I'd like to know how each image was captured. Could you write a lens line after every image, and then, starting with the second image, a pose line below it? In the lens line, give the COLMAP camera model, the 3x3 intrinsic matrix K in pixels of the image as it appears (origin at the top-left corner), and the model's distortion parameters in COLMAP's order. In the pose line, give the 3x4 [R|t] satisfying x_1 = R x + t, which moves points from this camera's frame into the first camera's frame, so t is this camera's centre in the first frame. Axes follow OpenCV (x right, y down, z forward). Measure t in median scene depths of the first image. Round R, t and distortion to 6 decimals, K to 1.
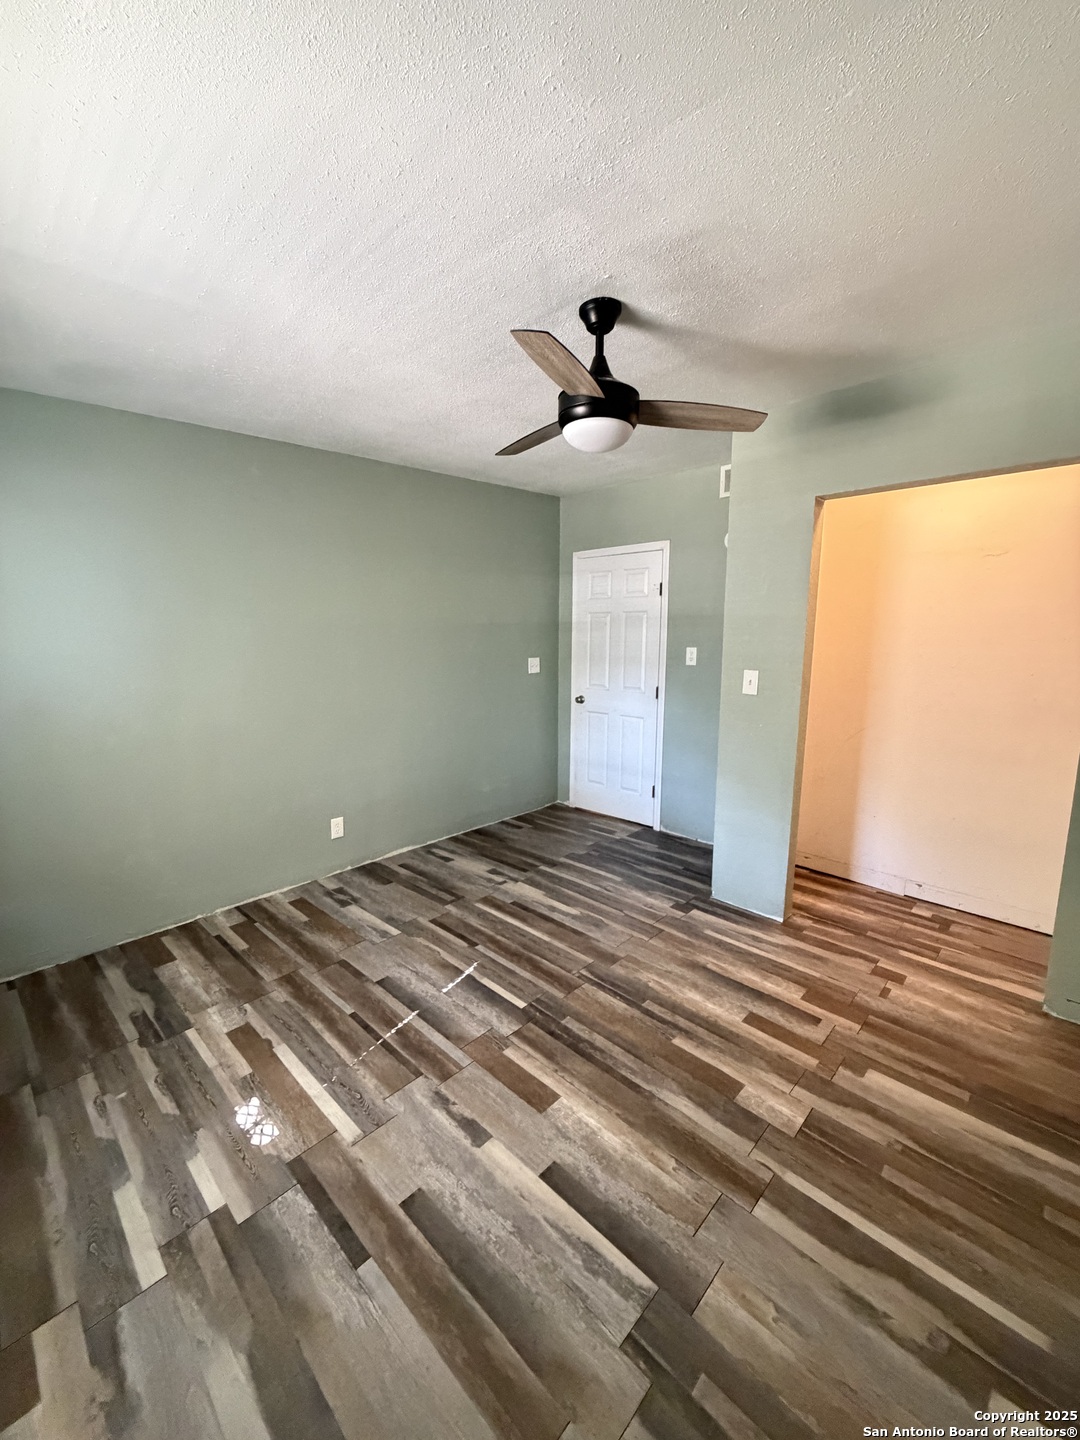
lens RADIAL K [[572.4, 0, 538.8], [0, 572.4, 714.1], [0, 0, 1]] dist [-0.000546, -0.000041]
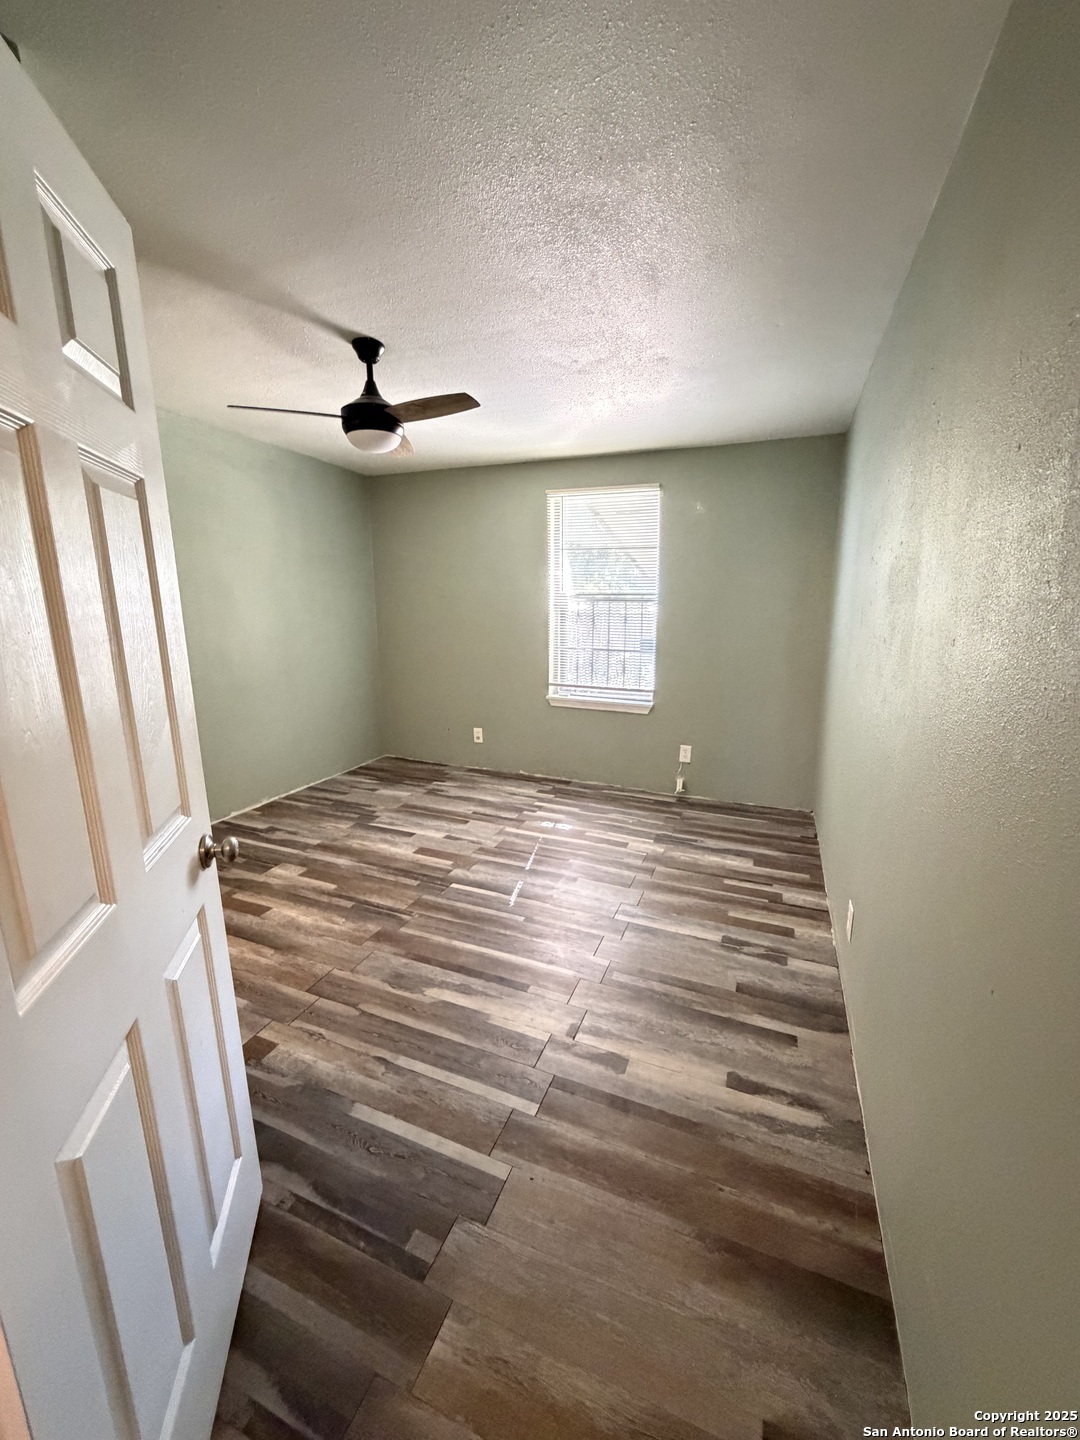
lens RADIAL K [[572.4, 0, 538.8], [0, 572.4, 714.1], [0, 0, 1]] dist [-0.000546, -0.000041]
pose [[-0.931186, 0.073969, -0.356962, 0.227023], [-0.050122, 0.943920, 0.326347, -0.284724], [0.361083, 0.321782, -0.875257, 2.120916]]
